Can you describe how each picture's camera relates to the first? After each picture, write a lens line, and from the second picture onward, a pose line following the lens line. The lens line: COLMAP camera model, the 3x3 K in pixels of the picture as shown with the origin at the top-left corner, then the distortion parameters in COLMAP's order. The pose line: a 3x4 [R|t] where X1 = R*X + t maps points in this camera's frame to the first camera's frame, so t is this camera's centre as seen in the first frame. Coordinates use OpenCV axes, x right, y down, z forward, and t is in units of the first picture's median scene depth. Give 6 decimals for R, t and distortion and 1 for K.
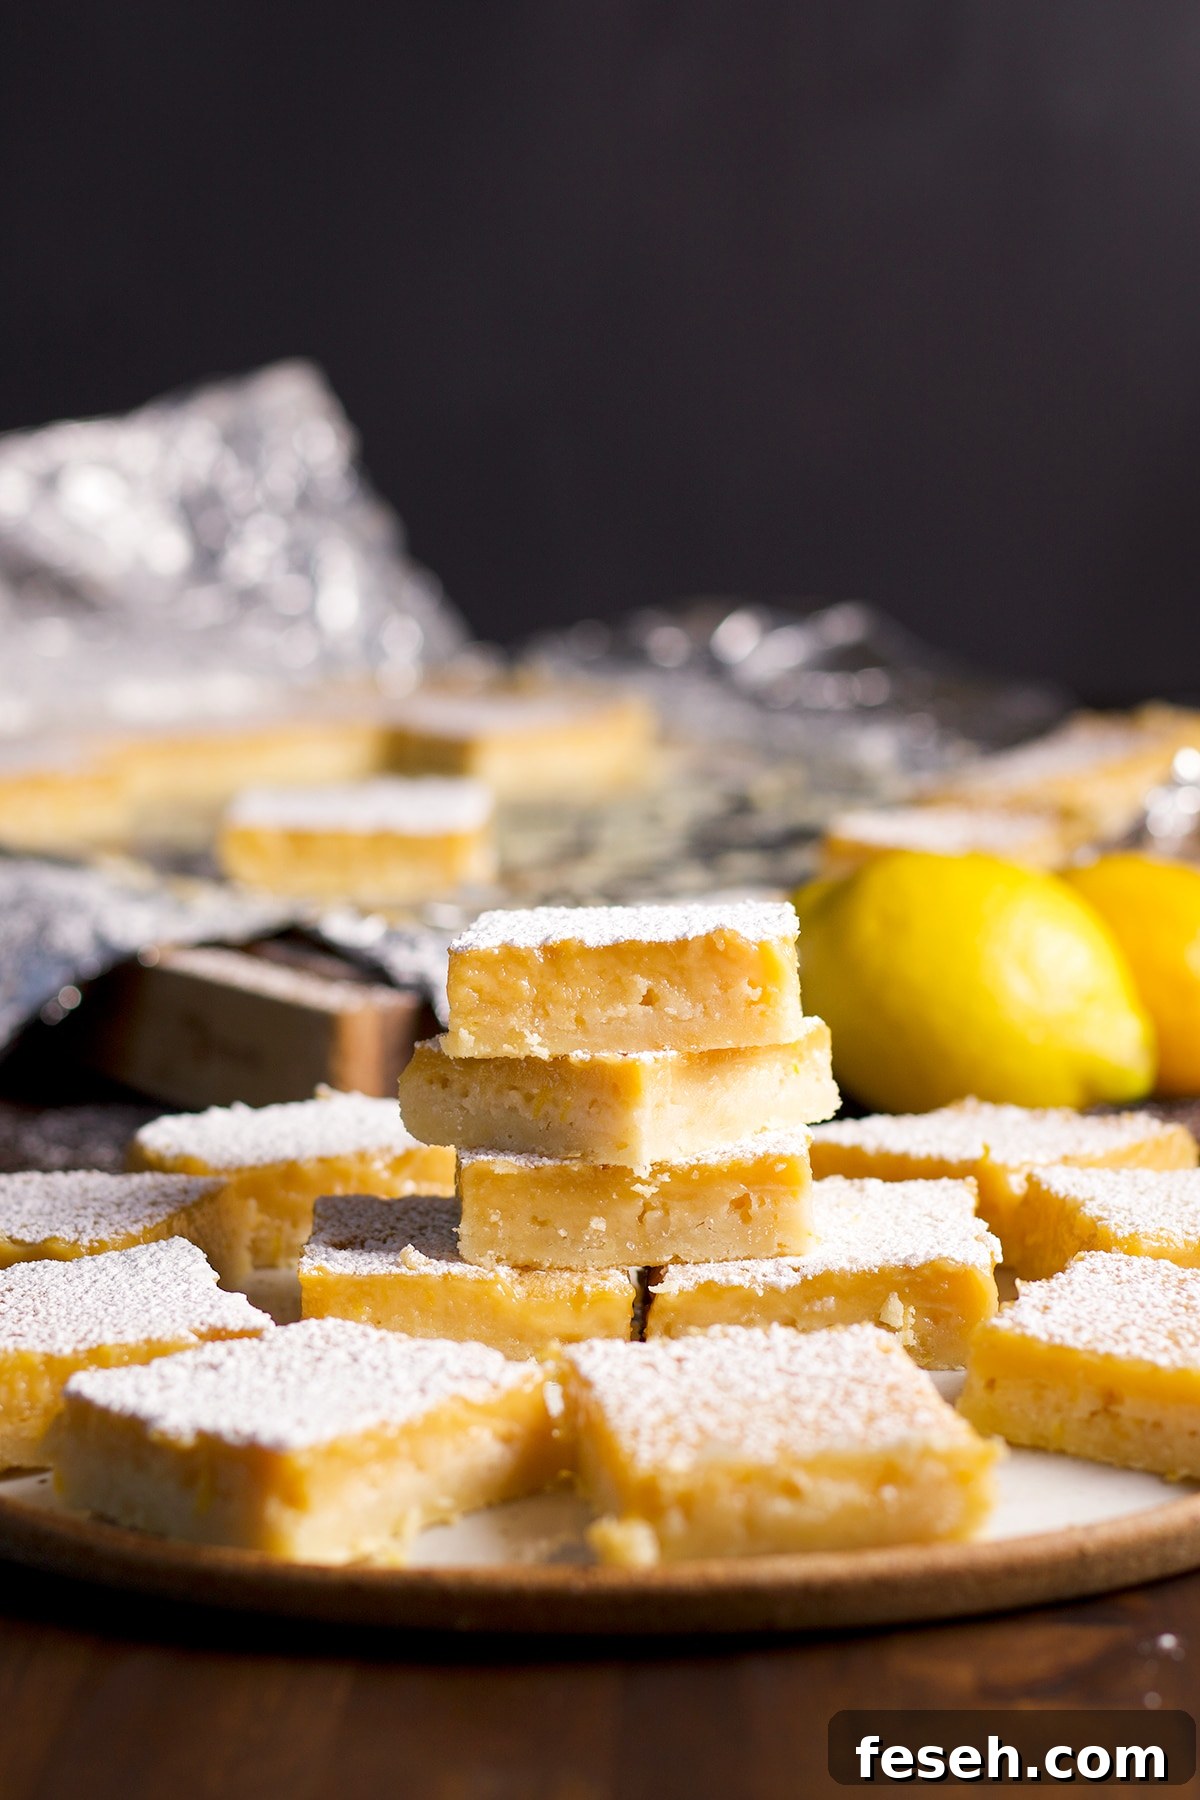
lens RADIAL K [[5676.2, 0, 599.7], [0, 5676.2, 900.5], [0, 0, 1]] dist [-0.107141, 0.015369]
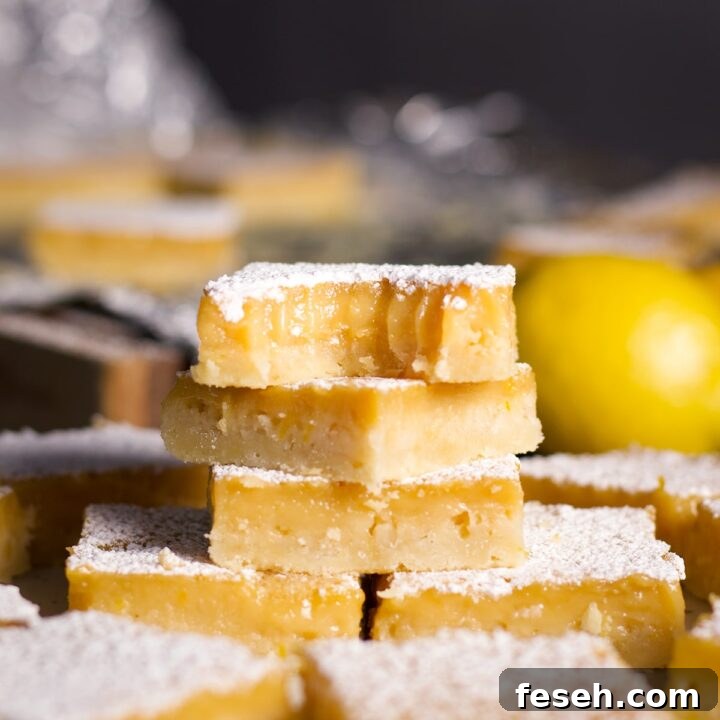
lens RADIAL K [[3031.1, 0, 360.0], [0, 3031.1, 360.0], [0, 0, 1]] dist [0.073111, -5.429003]
pose [[0.999093, 0.031951, 0.028141, -0.013174], [-0.031703, 0.999455, -0.009242, 0.027657], [-0.028421, 0.008341, 0.999561, 0.395608]]
